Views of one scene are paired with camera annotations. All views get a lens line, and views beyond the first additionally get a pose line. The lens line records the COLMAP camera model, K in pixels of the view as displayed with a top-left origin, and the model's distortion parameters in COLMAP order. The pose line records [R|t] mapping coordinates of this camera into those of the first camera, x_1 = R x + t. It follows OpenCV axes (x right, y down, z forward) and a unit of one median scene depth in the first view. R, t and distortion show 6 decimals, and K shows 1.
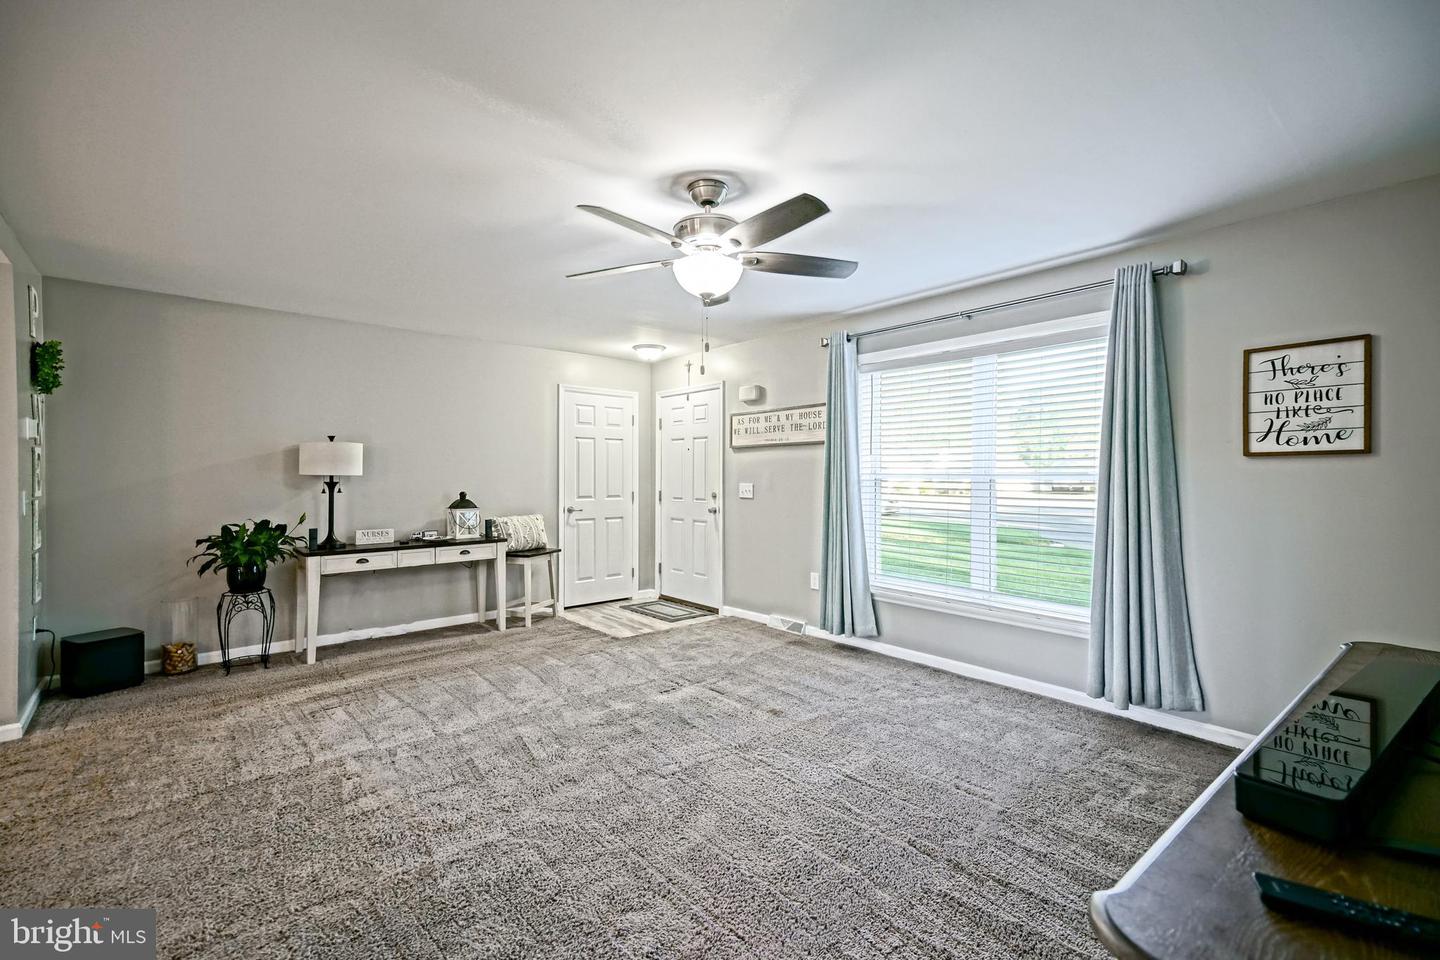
lens RADIAL K [[637.3, 0, 741.5], [0, 637.3, 480.3], [0, 0, 1]] dist [0.044304, -0.001687]
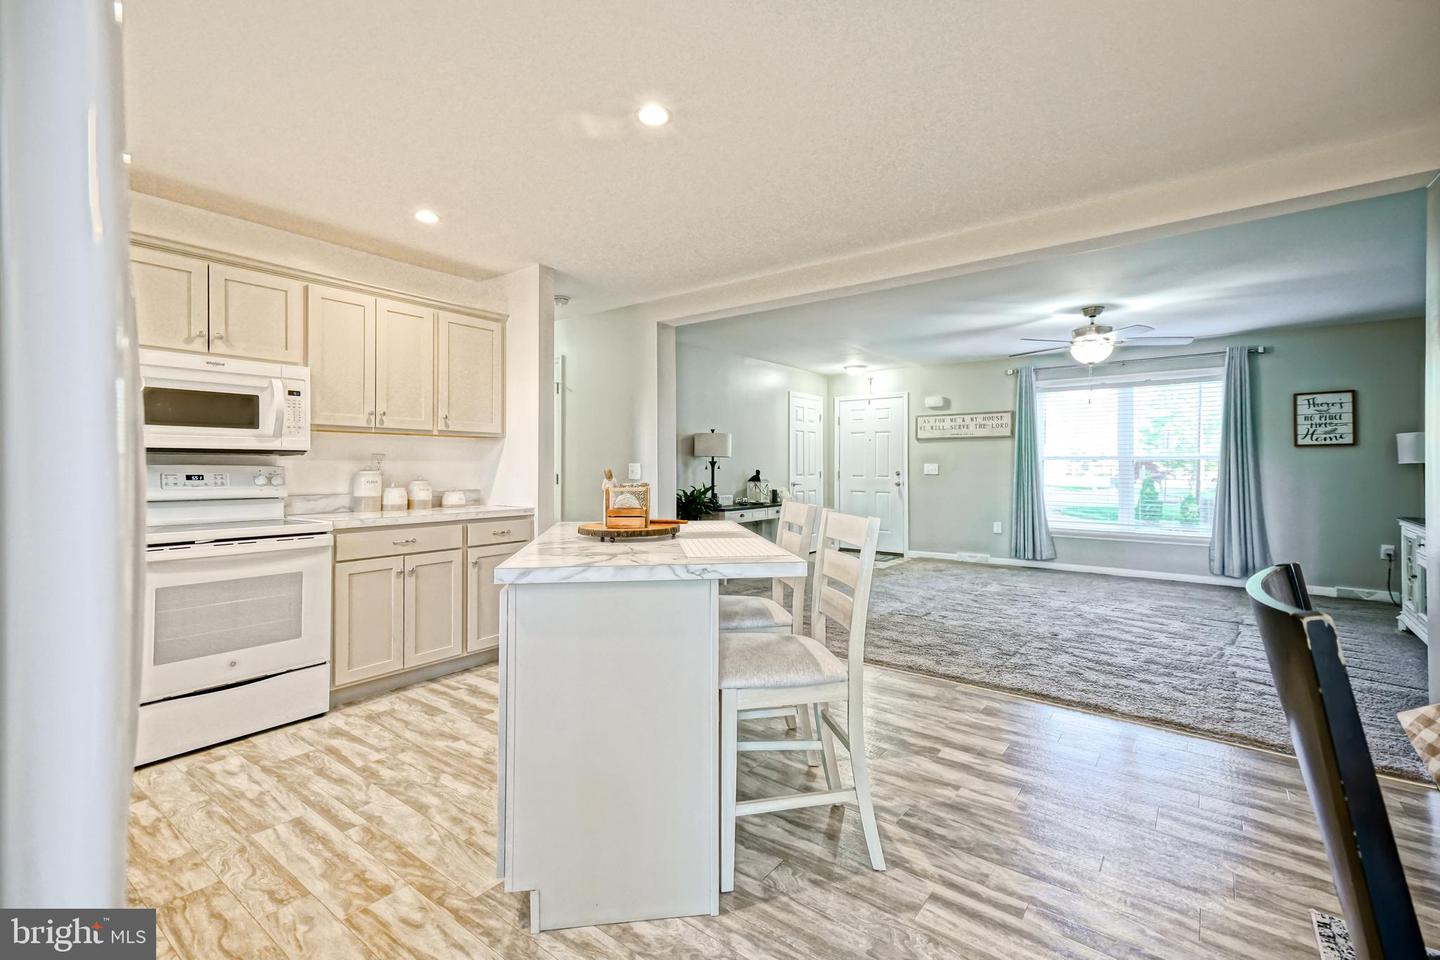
lens RADIAL K [[637.3, 0, 752.1], [0, 637.3, 474.7], [0, 0, 1]] dist [0.044304, -0.001687]
pose [[0.969060, 0.000042, 0.246824, -1.346055], [-0.000259, 1.000000, 0.000847, 0.049002], [-0.246824, -0.000885, 0.969060, -0.542458]]
